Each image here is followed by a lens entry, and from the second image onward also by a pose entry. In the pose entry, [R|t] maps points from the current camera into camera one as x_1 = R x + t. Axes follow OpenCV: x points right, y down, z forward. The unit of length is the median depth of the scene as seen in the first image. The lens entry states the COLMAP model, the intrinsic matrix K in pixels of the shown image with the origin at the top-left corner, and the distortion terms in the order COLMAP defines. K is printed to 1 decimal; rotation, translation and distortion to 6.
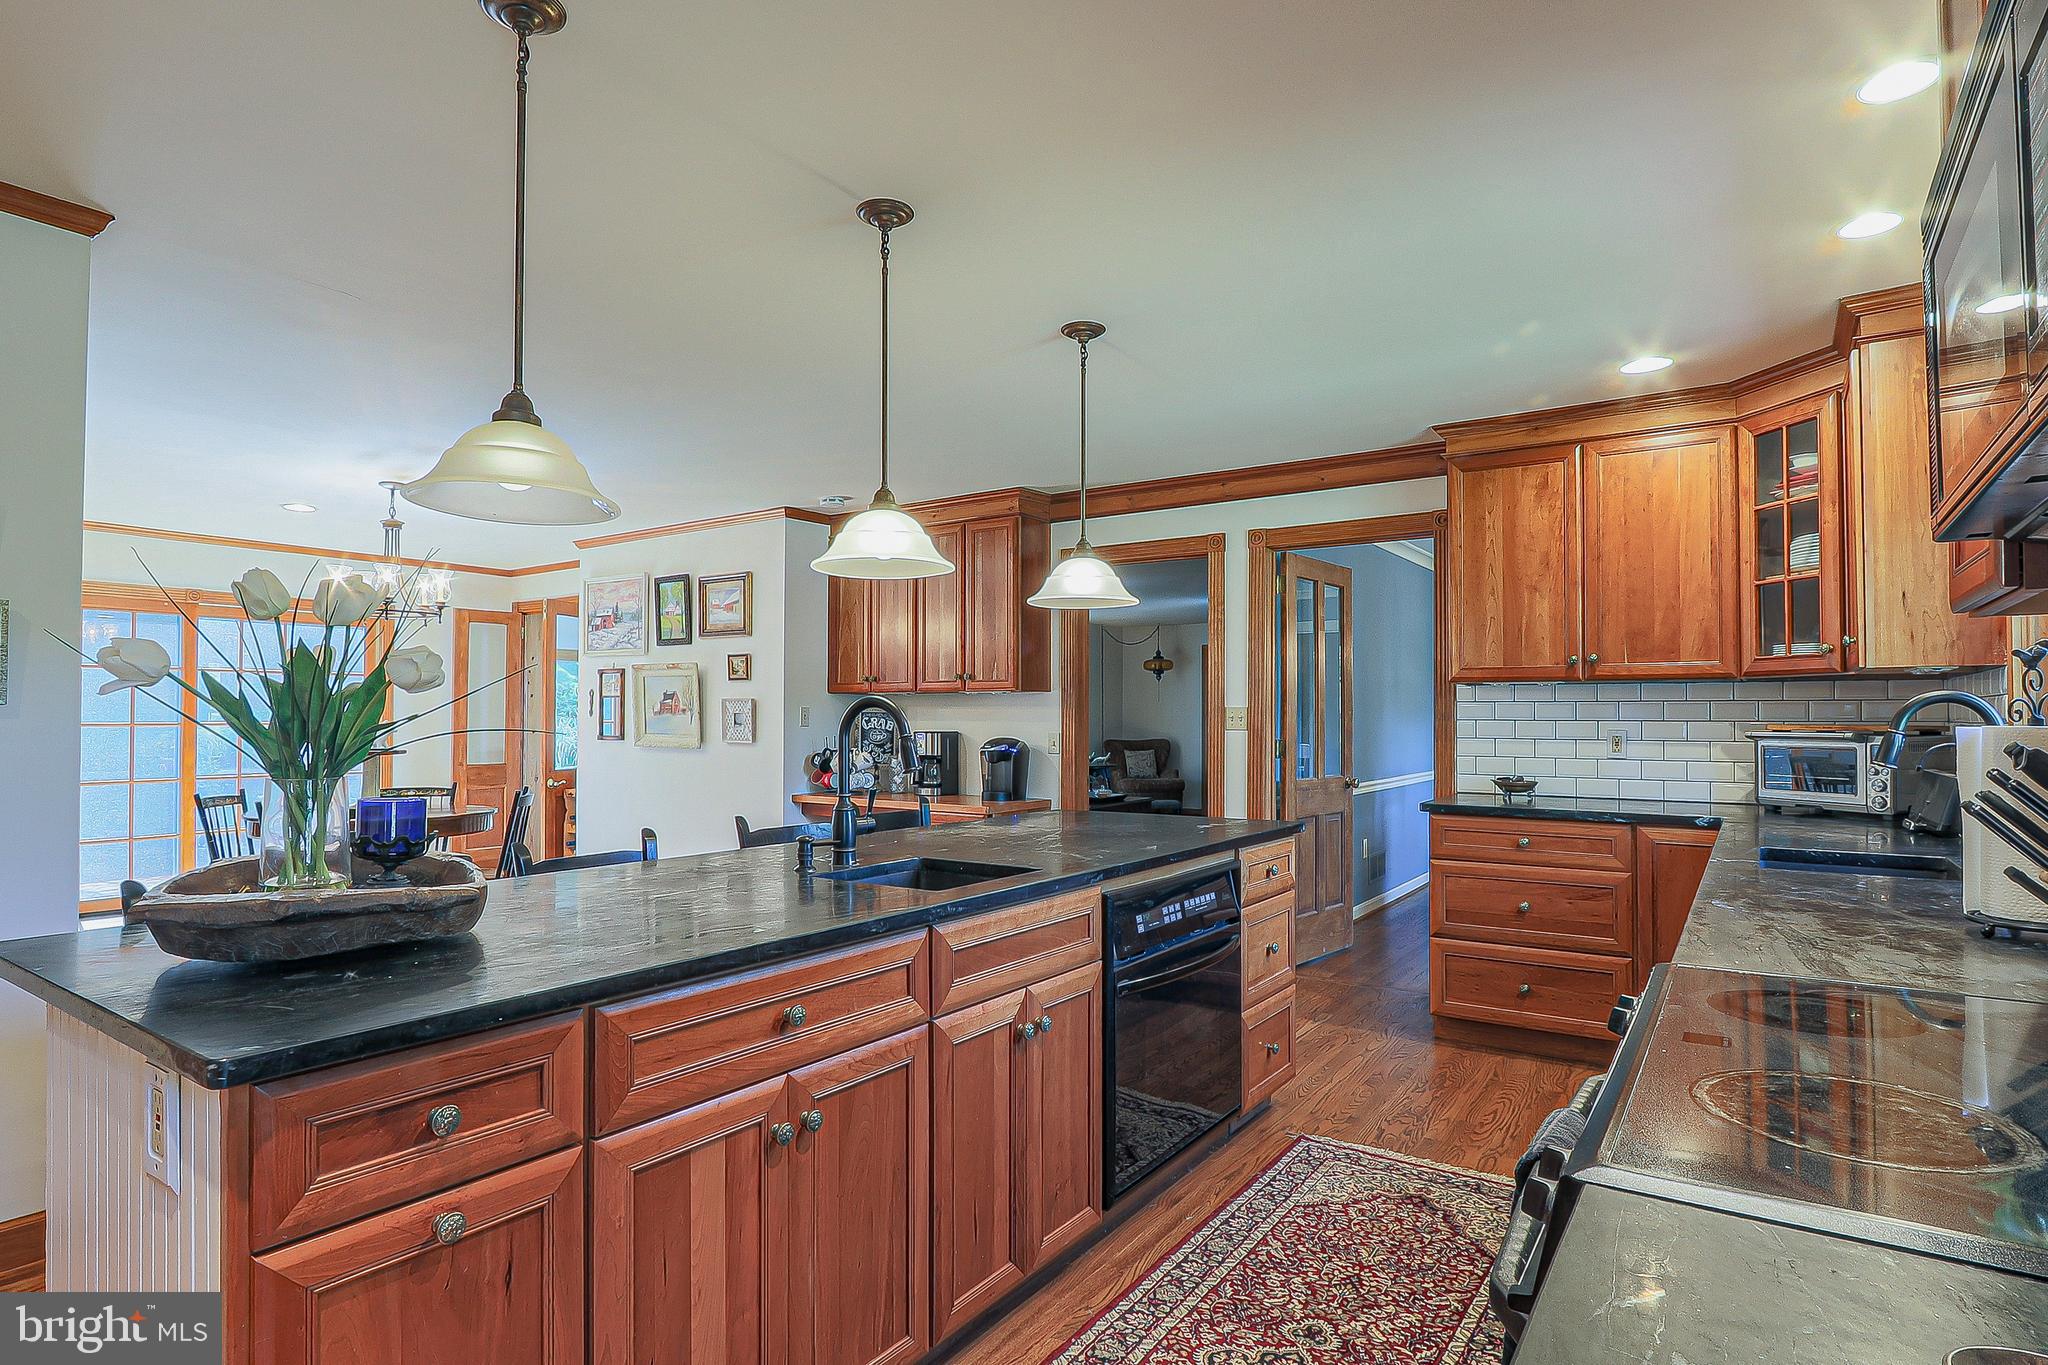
lens RADIAL K [[1103.4, 0, 943.1], [0, 1103.4, 700.4], [0, 0, 1]] dist [-0.022390, 0.003084]
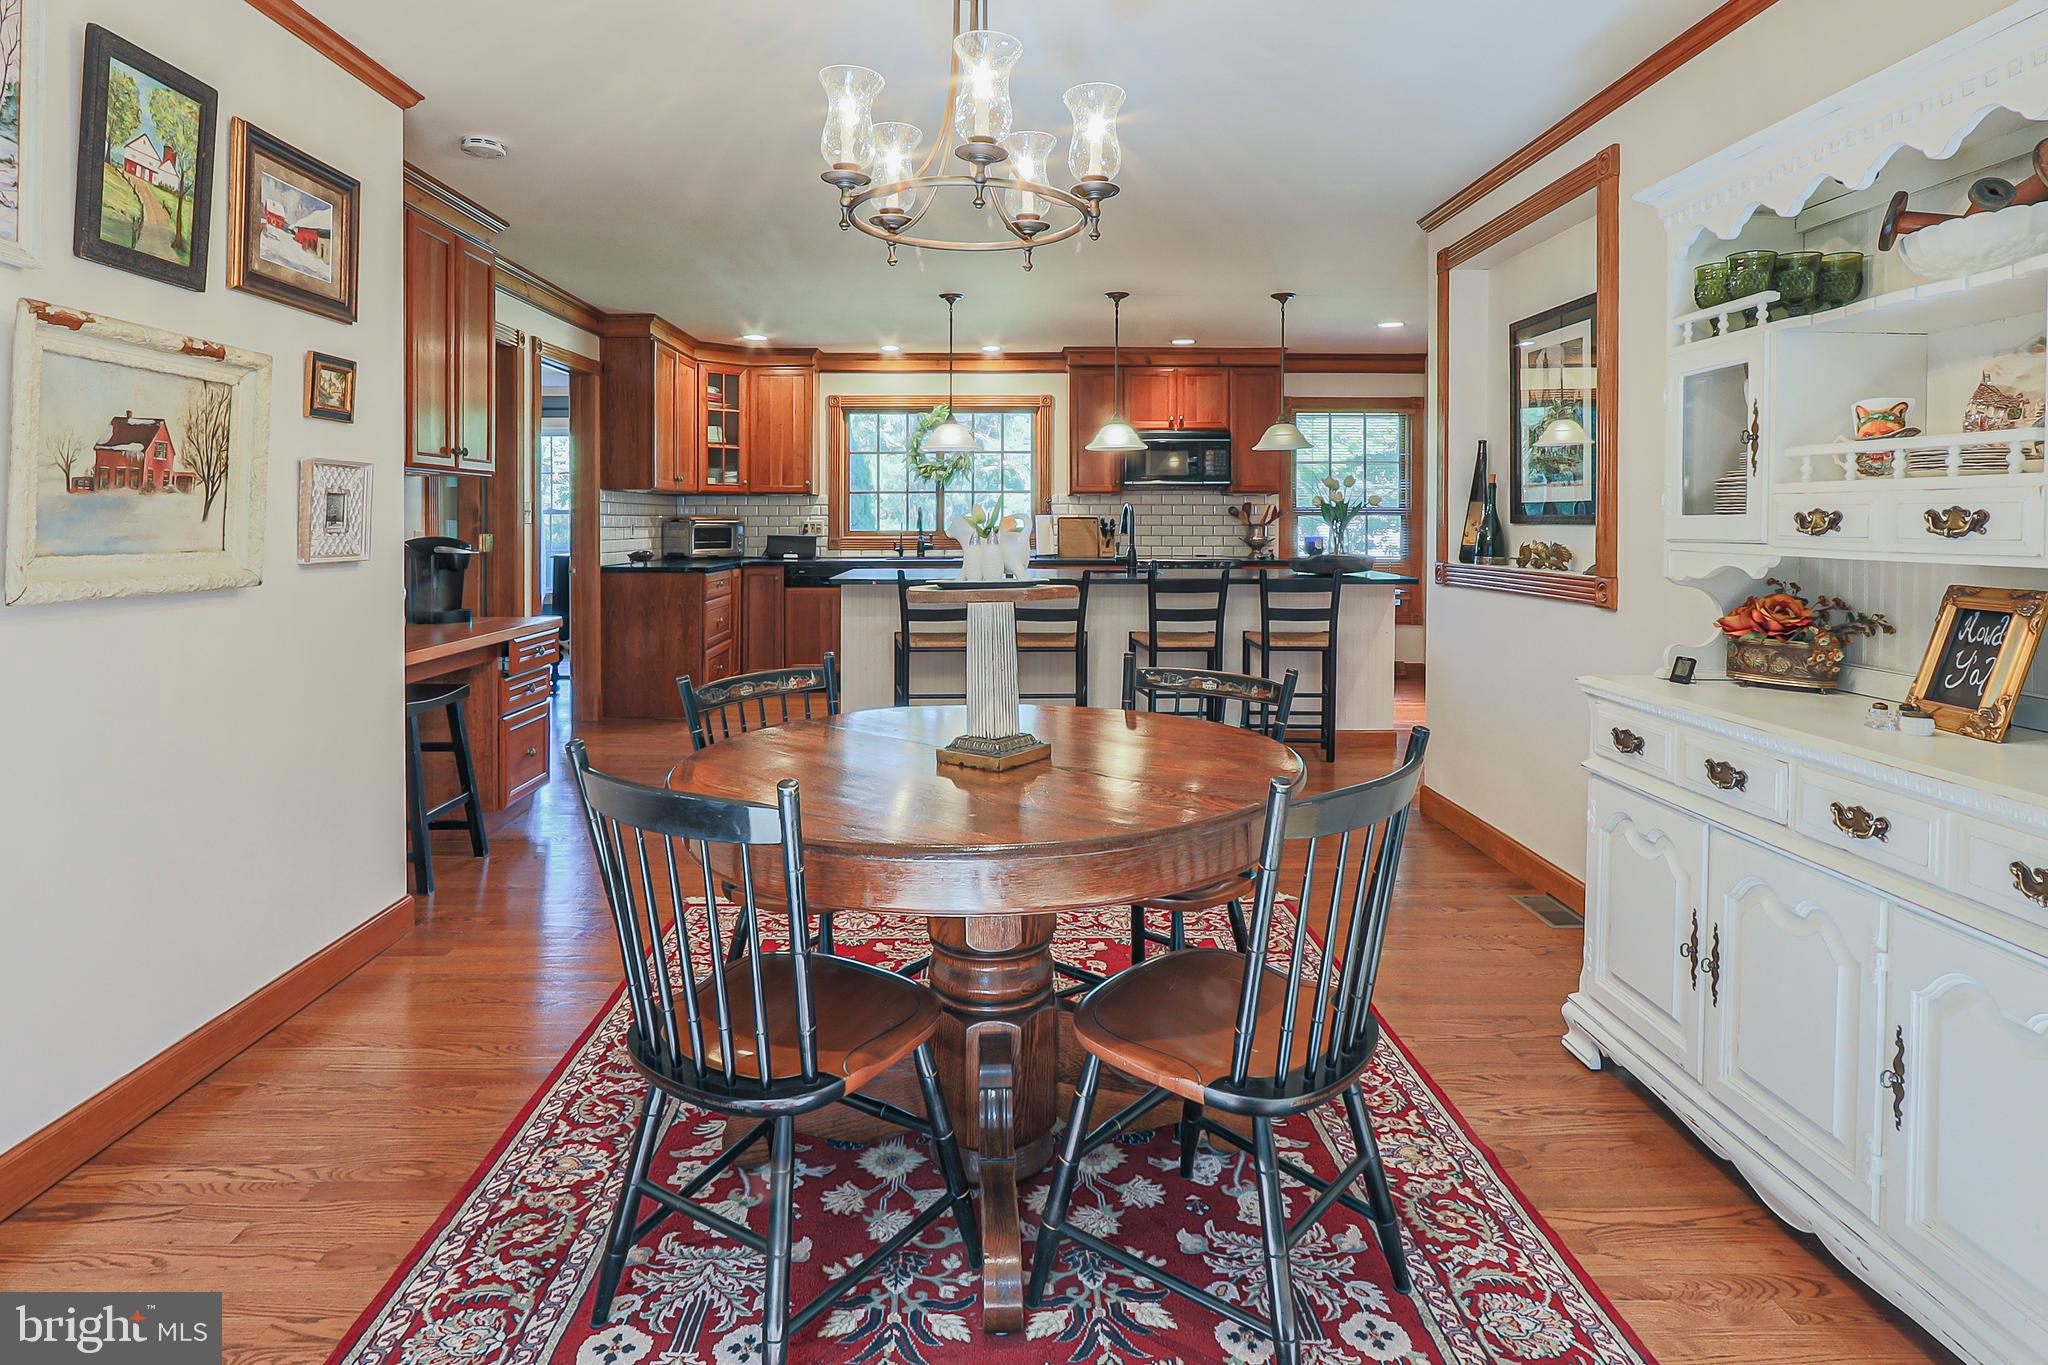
lens RADIAL K [[1103.4, 0, 1018.3], [0, 1103.4, 537.3], [0, 0, 1]] dist [-0.022390, 0.003084]
pose [[-0.622117, -0.016854, 0.782743, -1.233442], [-0.018062, 0.999811, 0.007172, 0.036595], [-0.782716, -0.009676, -0.622304, 1.885956]]
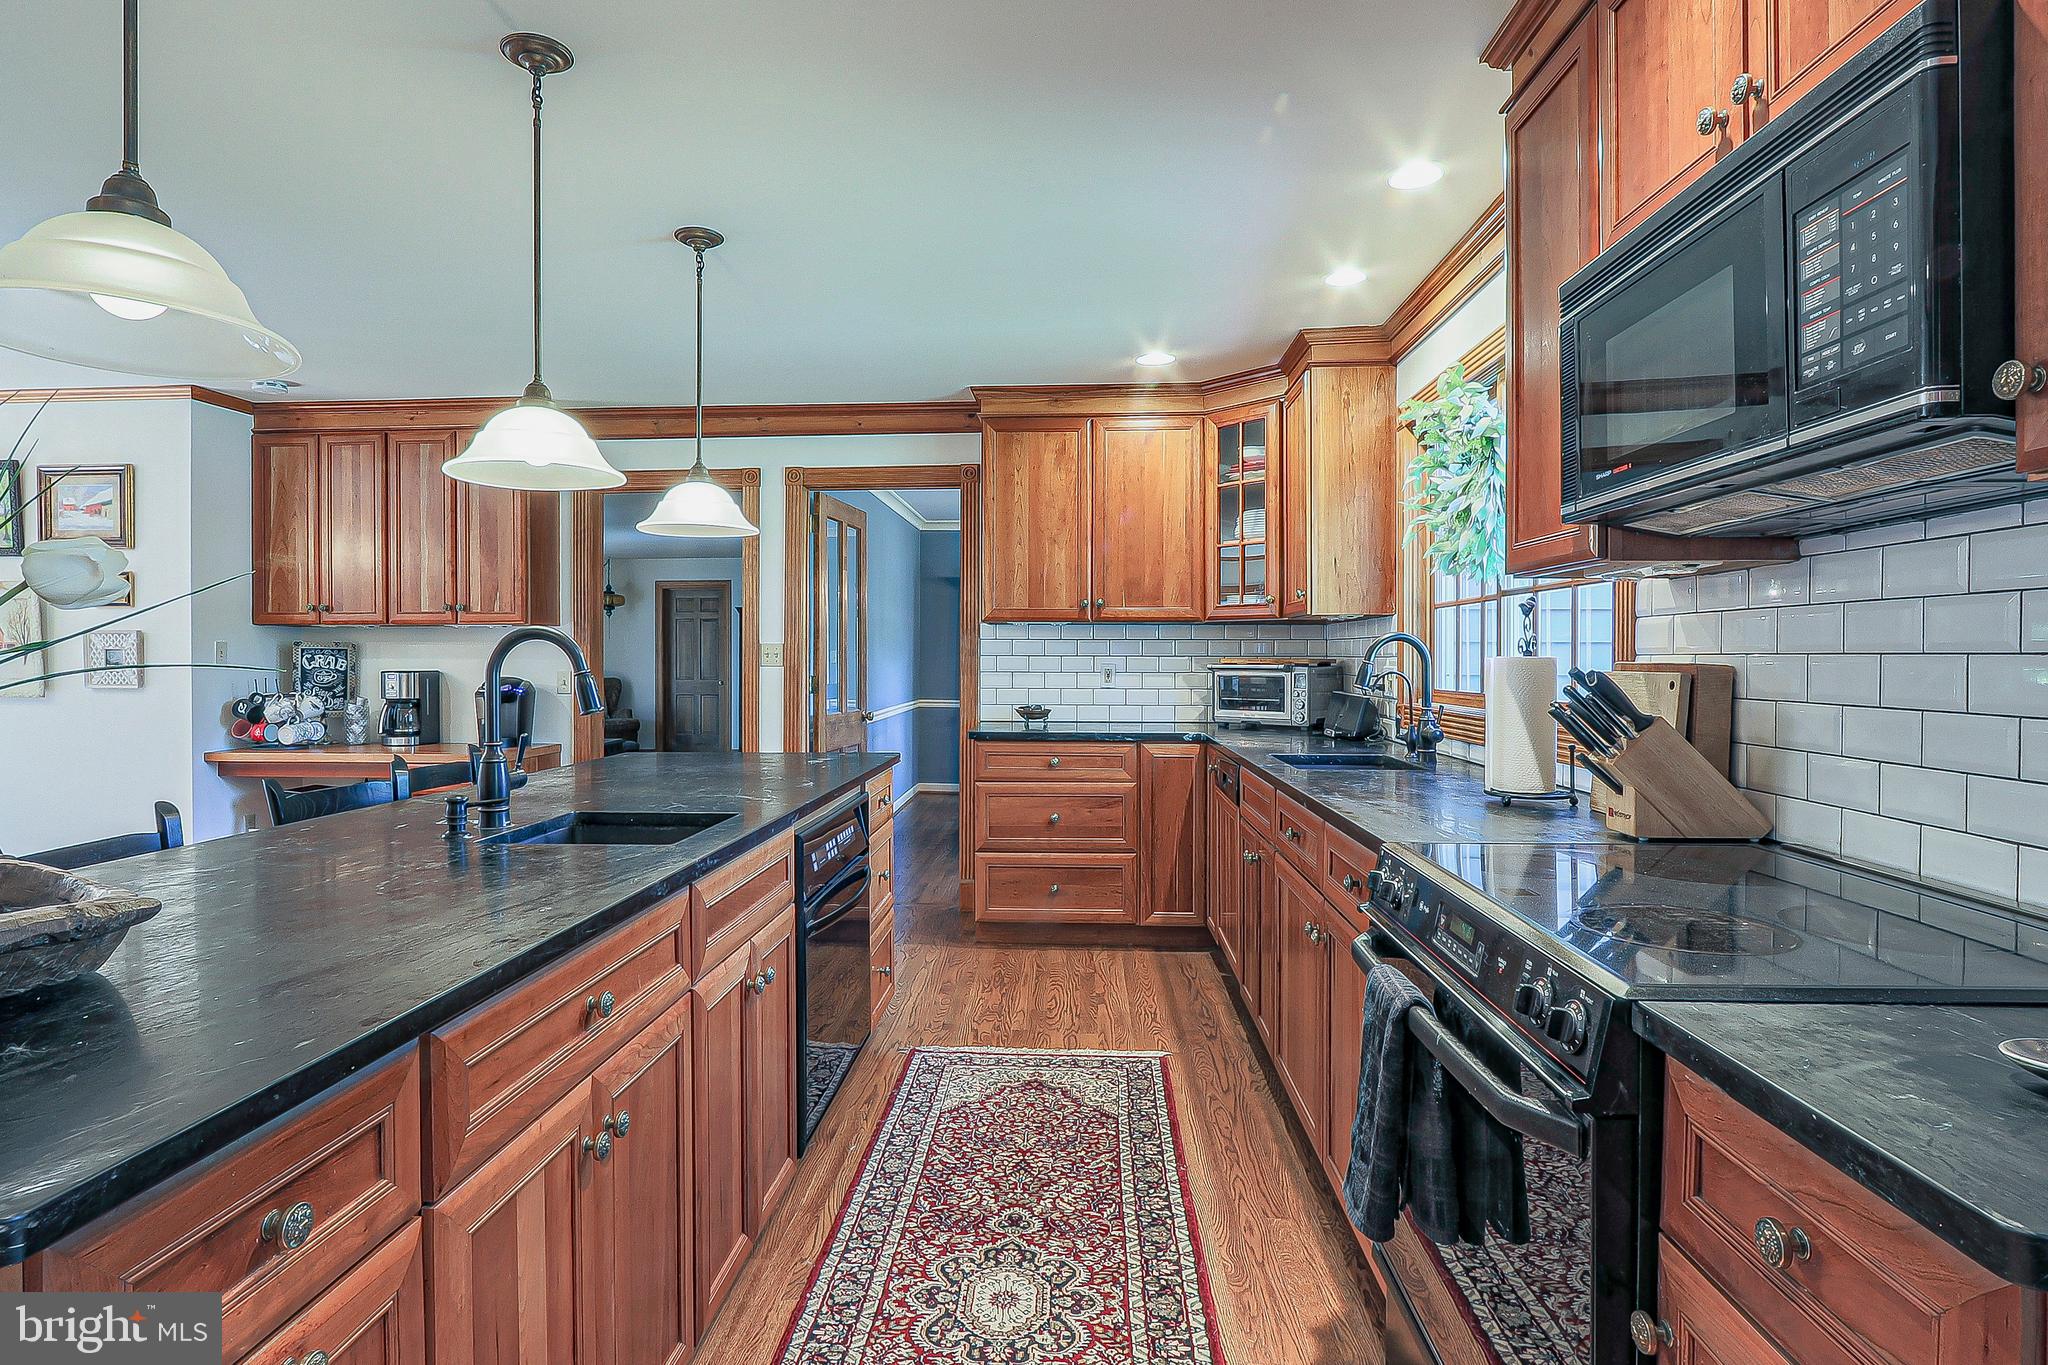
lens RADIAL K [[1103.4, 0, 1008.4], [0, 1103.4, 670.0], [0, 0, 1]] dist [-0.022390, 0.003084]
pose [[0.841721, -0.008270, 0.539850, -0.141202], [-0.006948, 0.999634, 0.026146, 0.003636], [-0.539869, -0.025759, 0.841355, 0.059871]]
